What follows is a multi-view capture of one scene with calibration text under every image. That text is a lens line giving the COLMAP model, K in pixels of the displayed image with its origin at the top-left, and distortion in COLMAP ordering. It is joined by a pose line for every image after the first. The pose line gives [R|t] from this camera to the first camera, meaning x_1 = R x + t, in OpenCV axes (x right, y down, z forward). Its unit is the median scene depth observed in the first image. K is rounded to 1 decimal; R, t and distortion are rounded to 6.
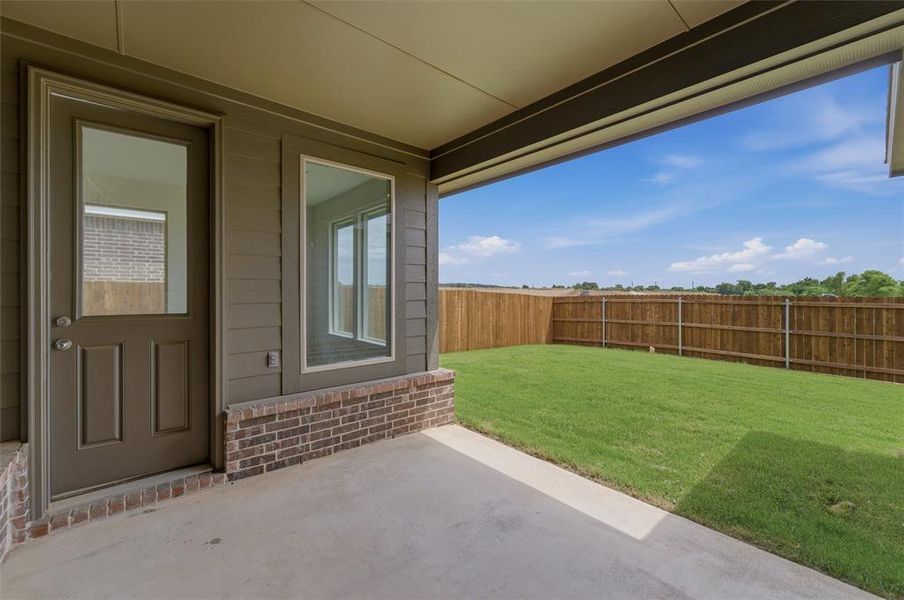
lens RADIAL K [[363.4, 0, 452.0], [0, 363.4, 300.0], [0, 0, 1]] dist [0.000301, -0.000004]
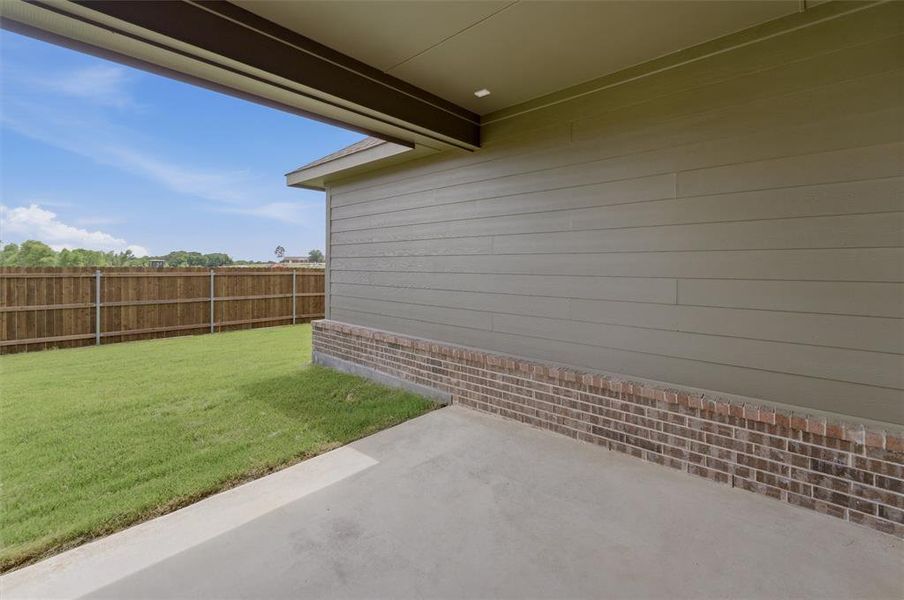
lens RADIAL K [[397.1, 0, 452.9], [0, 397.1, 270.3], [0, 0, 1]] dist [0.000781, 0.000246]
pose [[-0.117302, -0.013401, 0.993006, -0.200289], [0.015201, 0.999768, 0.015288, -0.004185], [-0.992980, 0.016888, -0.117071, 0.209113]]
